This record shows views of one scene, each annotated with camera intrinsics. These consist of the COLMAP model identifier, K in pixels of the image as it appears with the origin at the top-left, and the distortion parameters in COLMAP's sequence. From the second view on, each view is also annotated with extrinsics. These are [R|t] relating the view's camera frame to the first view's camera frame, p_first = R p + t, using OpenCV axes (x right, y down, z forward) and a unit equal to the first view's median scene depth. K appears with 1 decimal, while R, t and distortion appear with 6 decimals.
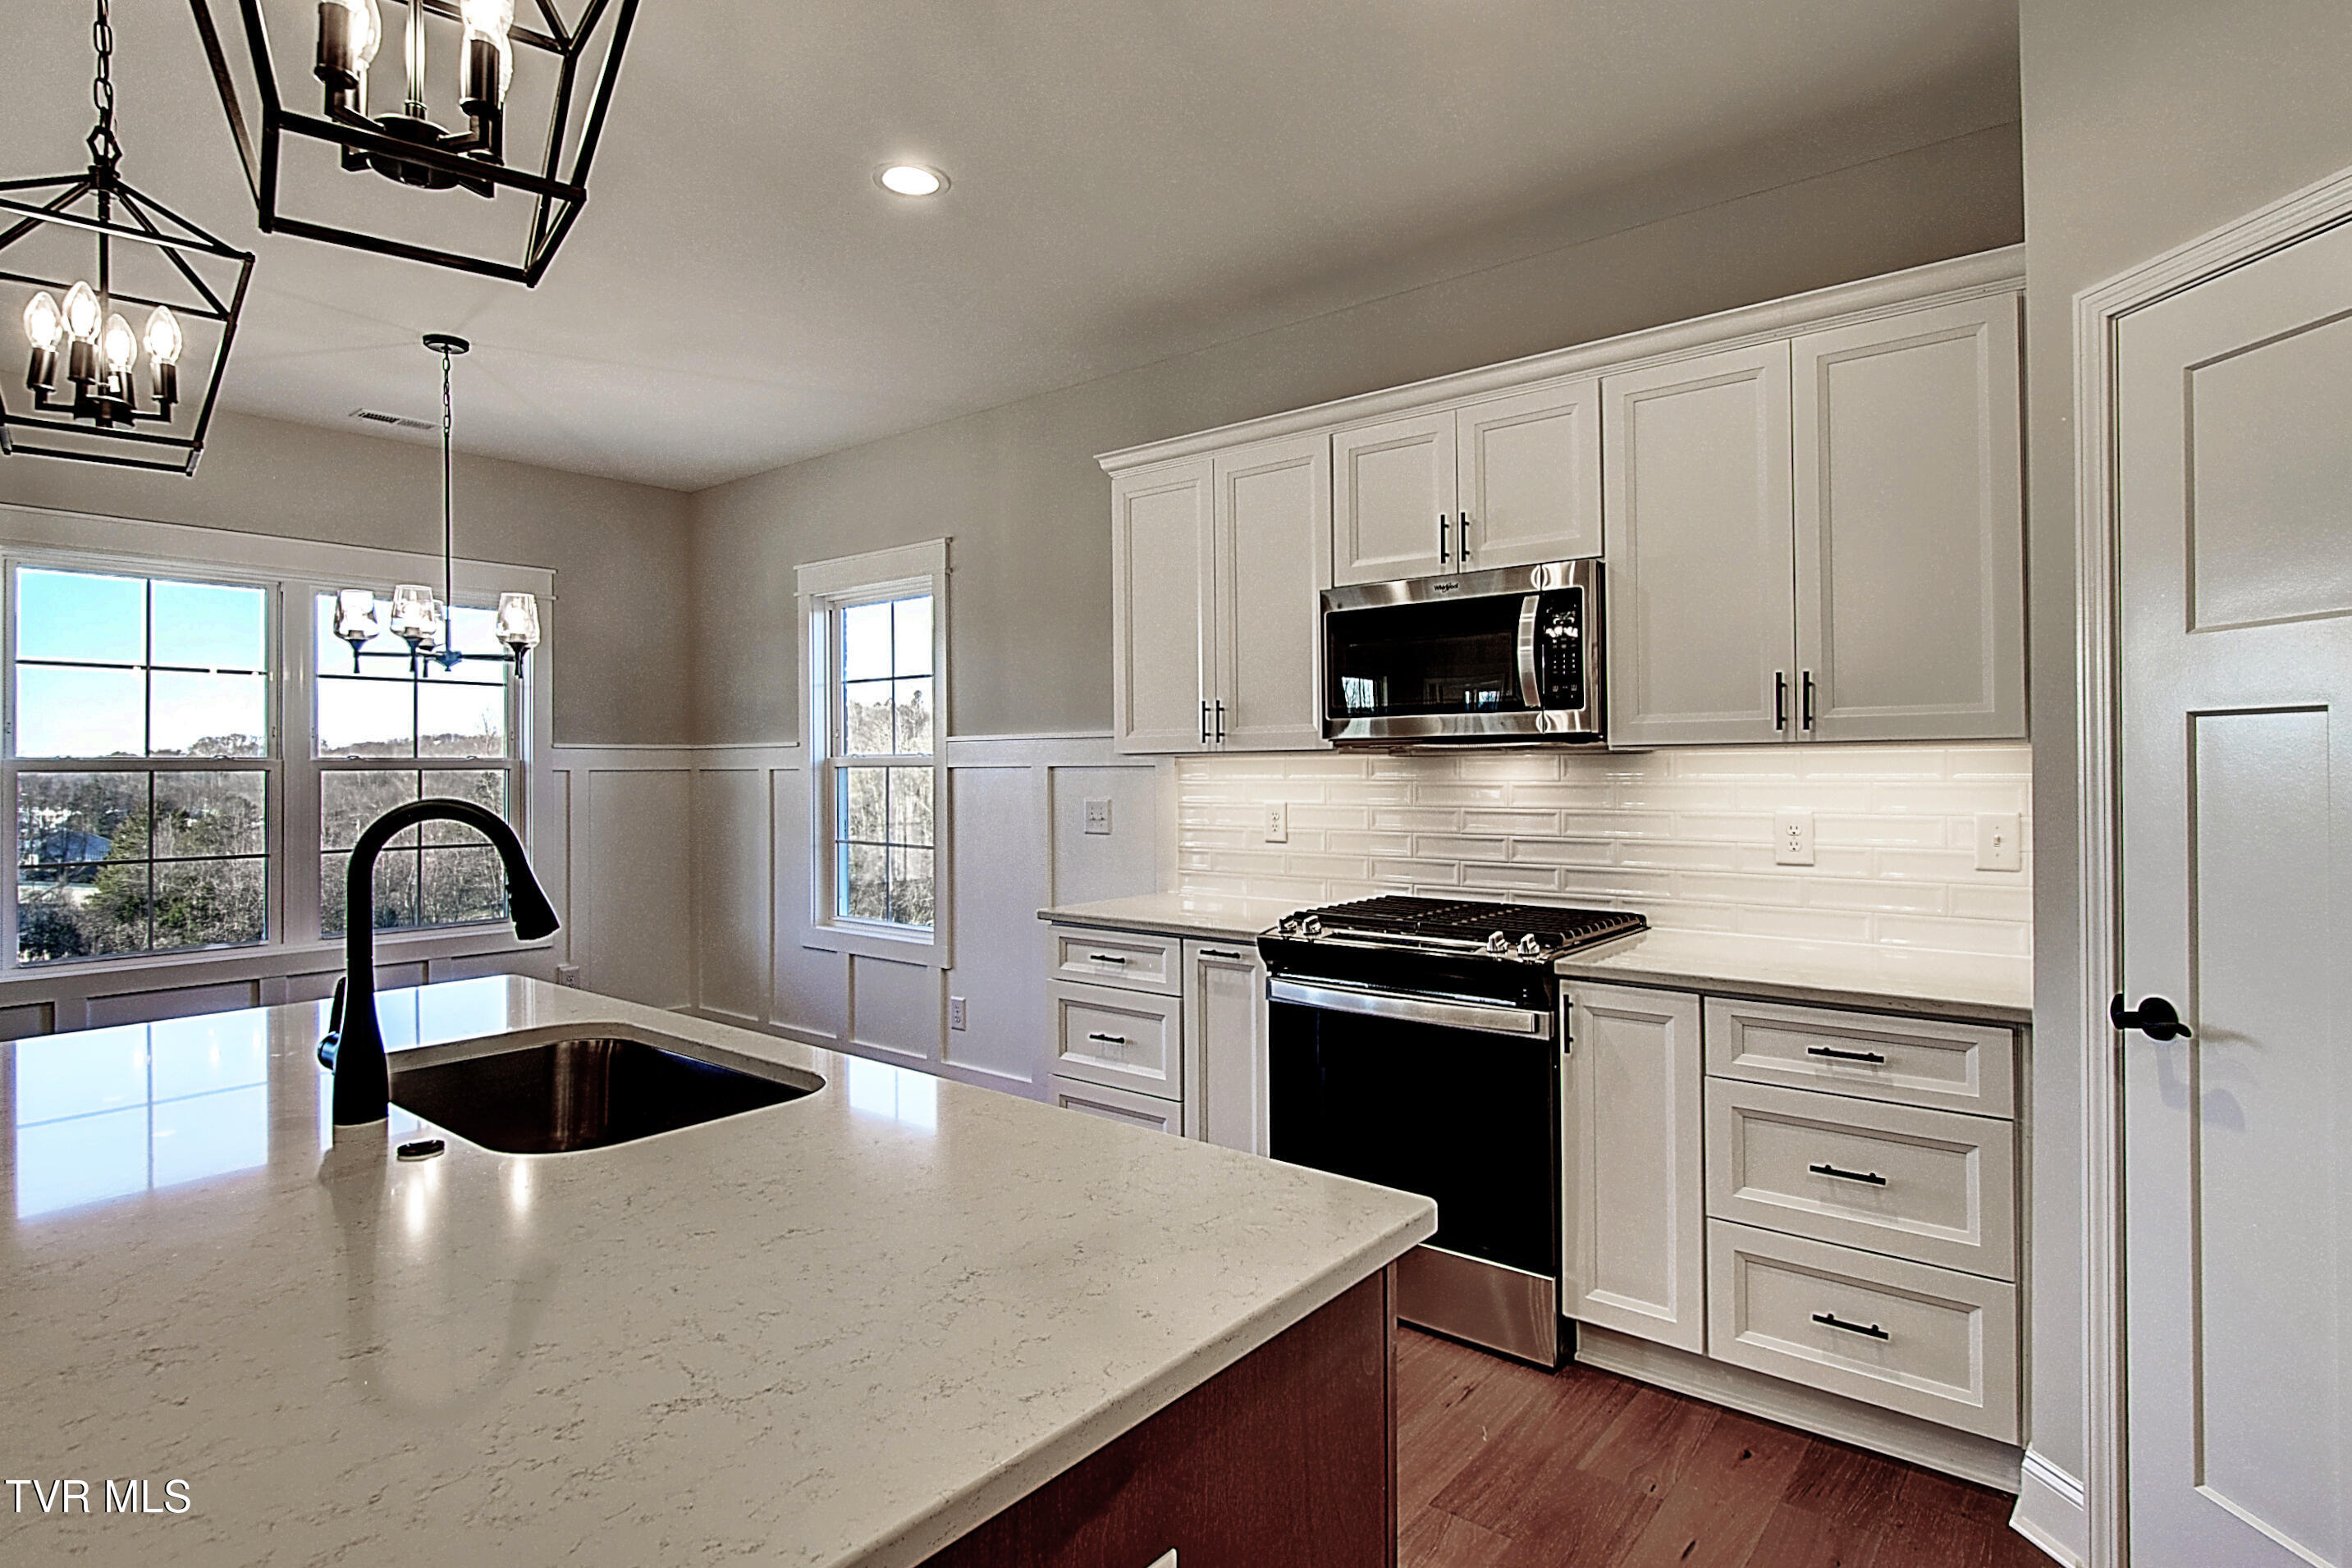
lens RADIAL K [[1197.1, 0, 1176.5], [0, 1197.1, 768.8], [0, 0, 1]] dist [-0.000974, 0.000154]
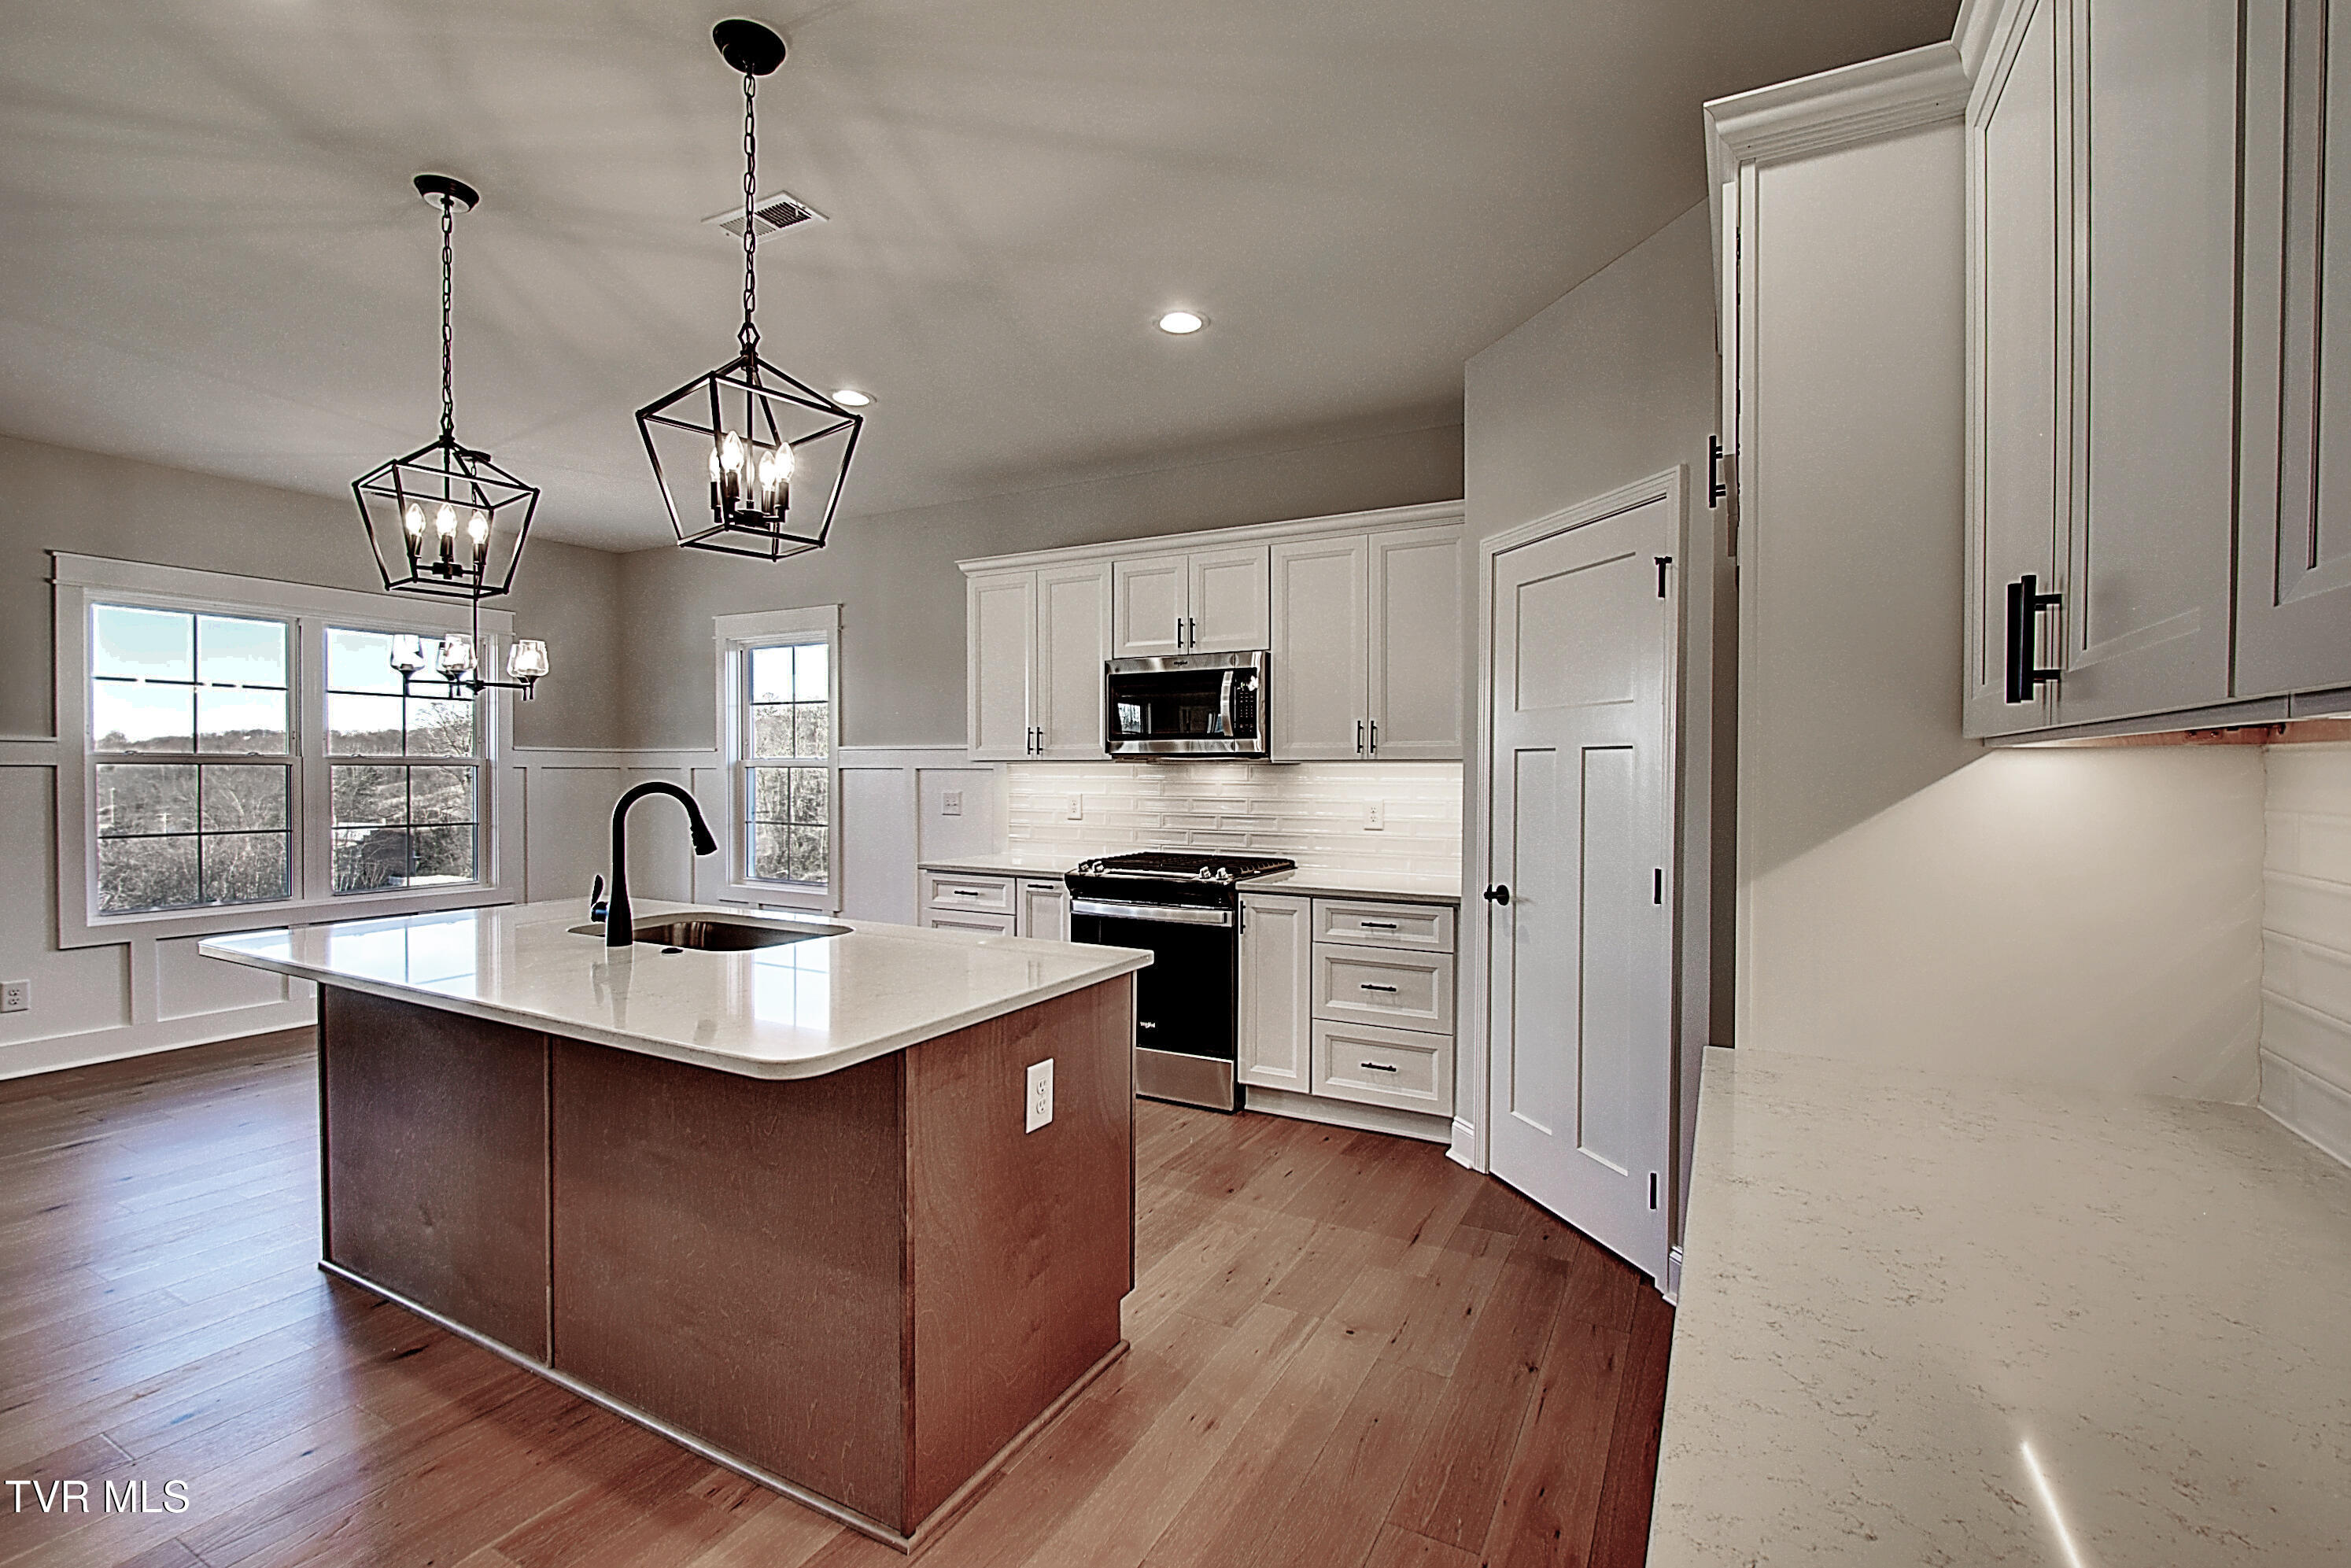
lens RADIAL K [[1041.4, 0, 1176.5], [0, 1041.4, 773.3], [0, 0, 1]] dist [-0.000767, -0.000361]
pose [[0.981304, 0.010261, 0.192191, -0.055303], [-0.010399, 0.999946, -0.000291, 0.001322], [-0.192184, -0.001713, 0.981357, -0.408637]]
